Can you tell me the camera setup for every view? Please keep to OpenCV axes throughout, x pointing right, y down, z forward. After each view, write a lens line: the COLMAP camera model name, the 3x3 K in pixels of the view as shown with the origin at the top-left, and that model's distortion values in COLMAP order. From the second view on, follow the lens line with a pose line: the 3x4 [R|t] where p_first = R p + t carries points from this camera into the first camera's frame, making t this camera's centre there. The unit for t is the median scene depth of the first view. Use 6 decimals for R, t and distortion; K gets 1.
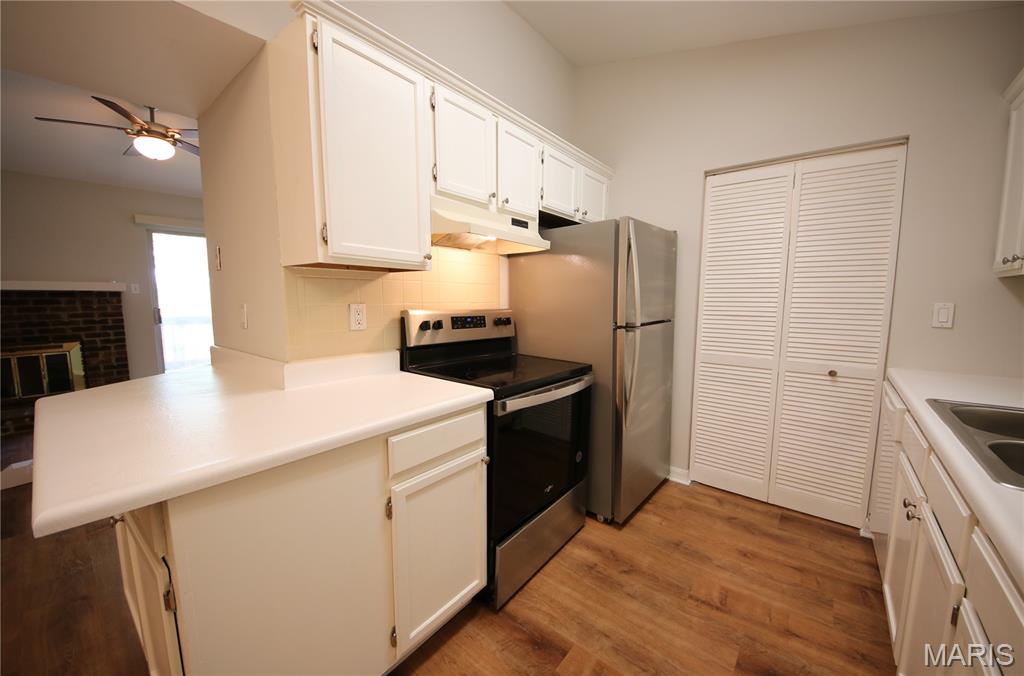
lens RADIAL K [[388.5, 0, 505.5], [0, 388.5, 337.8], [0, 0, 1]] dist [0.028183, -0.022323]
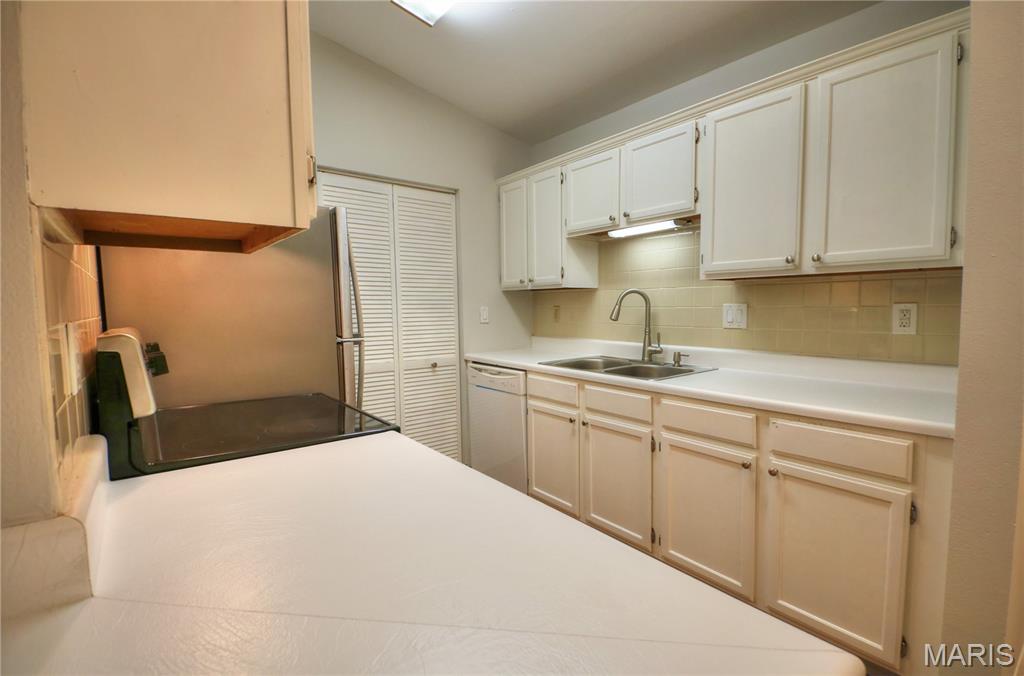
lens RADIAL K [[481.1, 0, 514.7], [0, 481.1, 342.1], [0, 0, 1]] dist [0.003681, 0.000052]
pose [[0.240424, -0.081722, 0.967222, -0.567767], [0.114446, 0.991886, 0.055358, -0.036278], [-0.963898, 0.097385, 0.247826, 0.368173]]
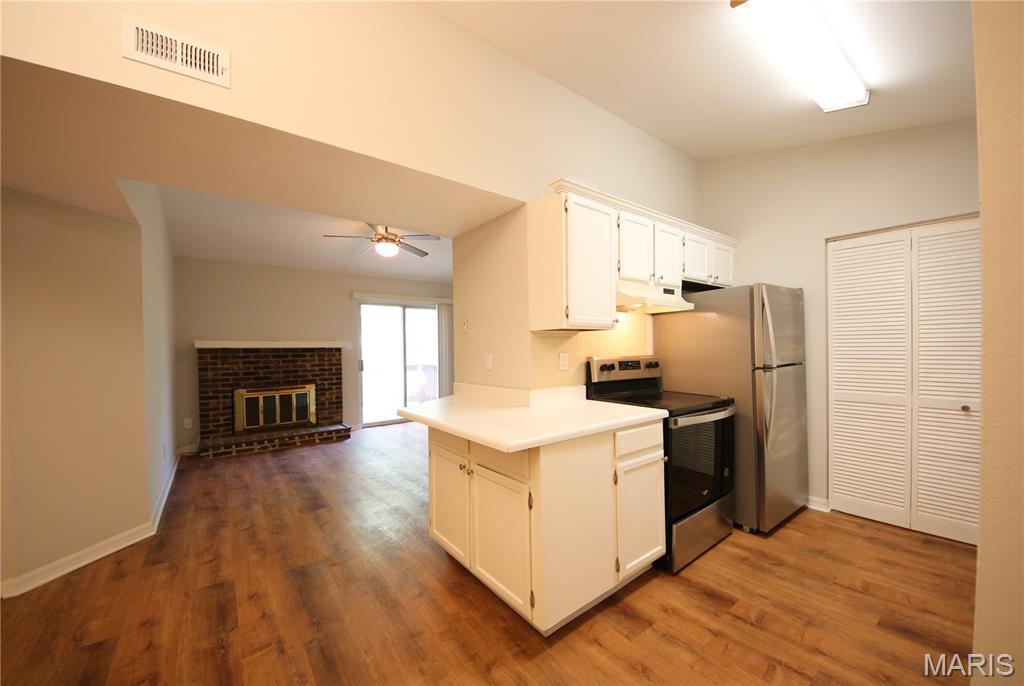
lens RADIAL K [[383.0, 0, 516.0], [0, 383.0, 349.4], [0, 0, 1]] dist [0.018396, -0.015747]
pose [[0.974696, -0.017309, -0.222864, -0.176509], [-0.004582, 0.995241, -0.097334, 0.033592], [0.223488, 0.095892, 0.969978, -0.363138]]
